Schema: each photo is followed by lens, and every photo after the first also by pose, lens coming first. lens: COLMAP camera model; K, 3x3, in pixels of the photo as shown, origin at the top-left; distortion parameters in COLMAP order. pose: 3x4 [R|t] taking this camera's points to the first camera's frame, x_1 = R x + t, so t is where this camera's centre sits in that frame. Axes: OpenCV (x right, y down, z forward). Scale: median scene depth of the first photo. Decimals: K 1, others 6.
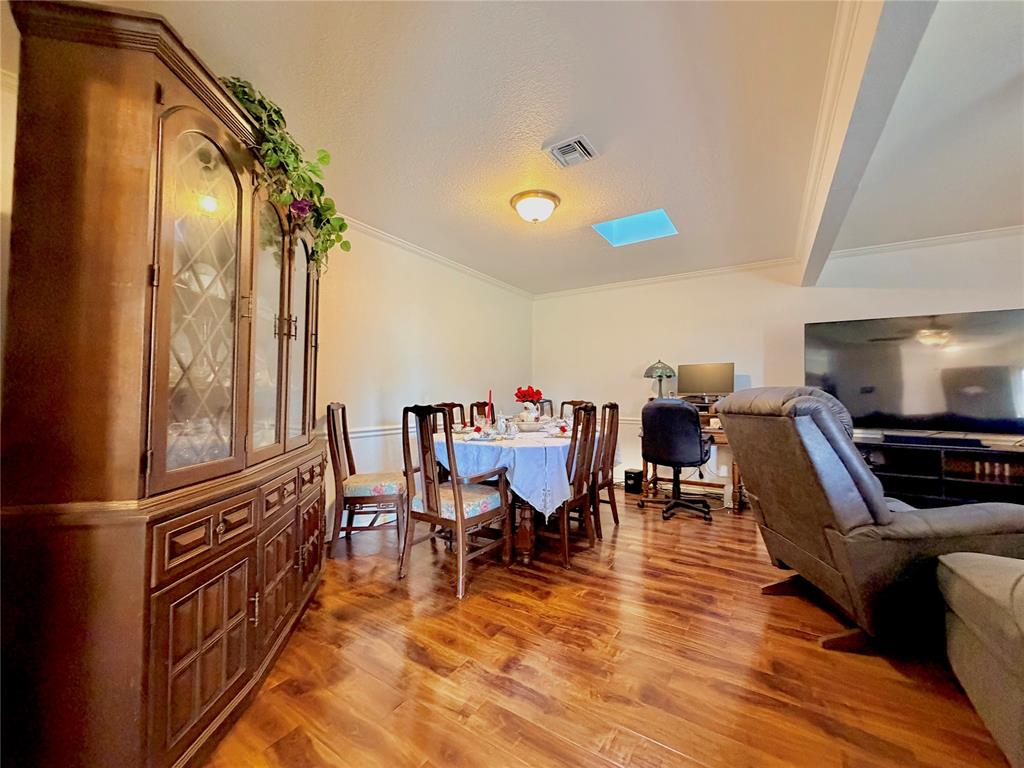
lens RADIAL K [[404.7, 0, 510.8], [0, 404.7, 383.1], [0, 0, 1]] dist [0.000561, 0.000198]
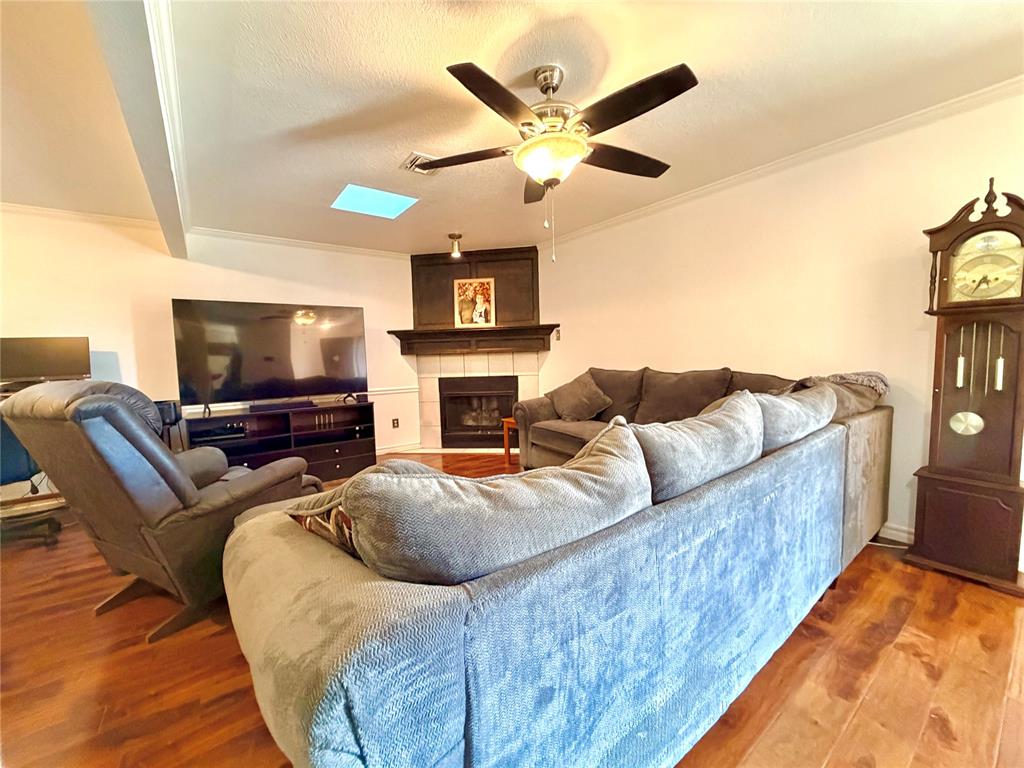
lens RADIAL K [[404.7, 0, 510.7], [0, 404.7, 381.9], [0, 0, 1]] dist [0.000561, 0.000198]
pose [[0.351160, -0.083501, 0.932585, 0.207630], [0.002651, 0.996100, 0.088190, -0.067864], [-0.936312, -0.028497, 0.350012, -0.152339]]
